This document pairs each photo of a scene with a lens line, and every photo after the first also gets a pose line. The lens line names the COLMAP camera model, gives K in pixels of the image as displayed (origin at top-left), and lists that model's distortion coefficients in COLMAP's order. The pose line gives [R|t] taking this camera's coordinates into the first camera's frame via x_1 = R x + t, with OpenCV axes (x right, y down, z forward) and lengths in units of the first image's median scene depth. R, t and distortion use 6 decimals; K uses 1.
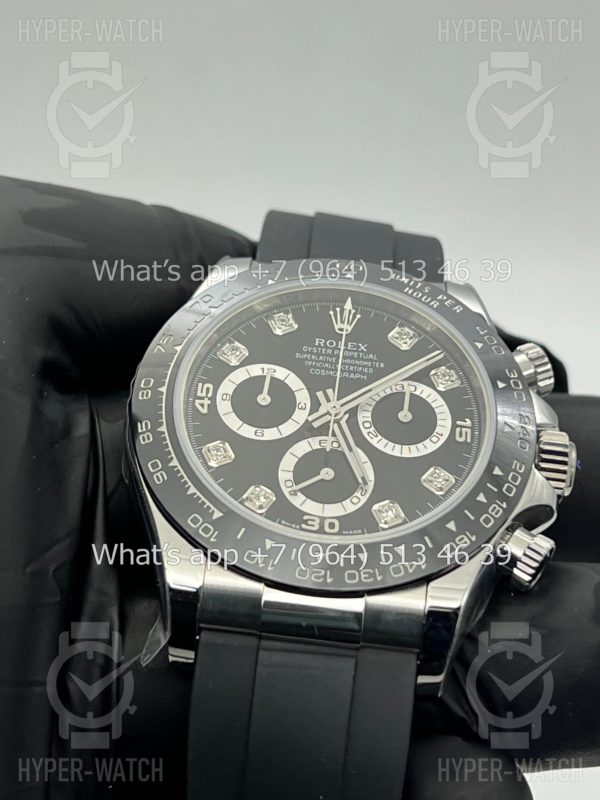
lens RADIAL K [[1842.2, 0, 300.0], [0, 1842.2, 400.0], [0, 0, 1]] dist [0.285862, -0.408789]
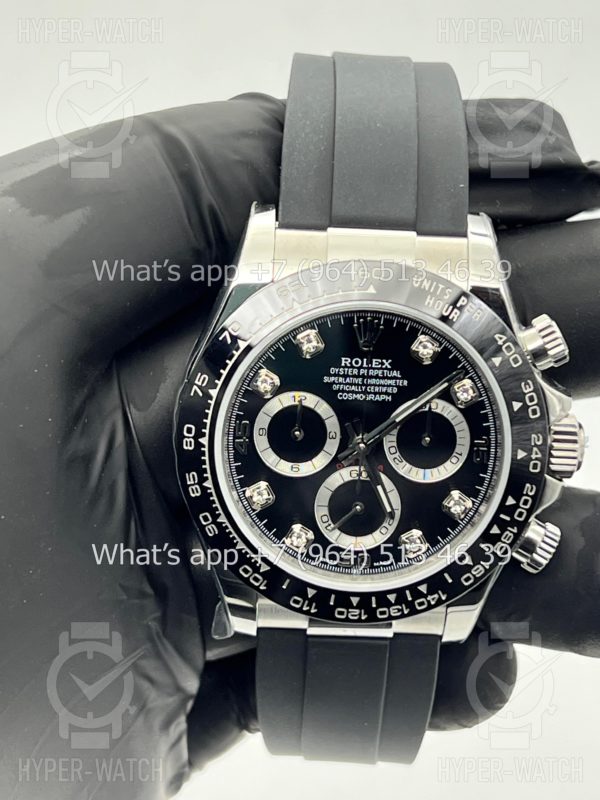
lens RADIAL K [[1842.2, 0, 300.0], [0, 1842.2, 400.0], [0, 0, 1]] dist [0.285862, -0.408789]
pose [[0.997486, -0.039503, -0.058833, 0.047788], [0.069704, 0.696596, 0.714069, -0.805435], [0.012775, -0.716375, 0.697598, 0.258843]]
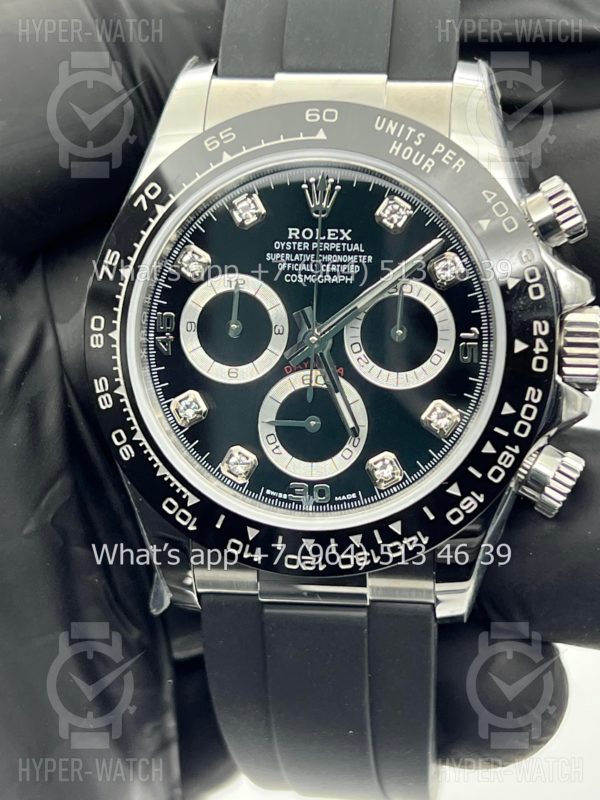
lens RADIAL K [[1842.2, 0, 300.0], [0, 1842.2, 400.0], [0, 0, 1]] dist [0.285862, -0.408789]
pose [[0.978668, -0.060287, -0.196406, 0.179593], [0.165848, 0.796061, 0.582049, -0.474496], [0.121261, -0.602206, 0.789078, 0.313463]]
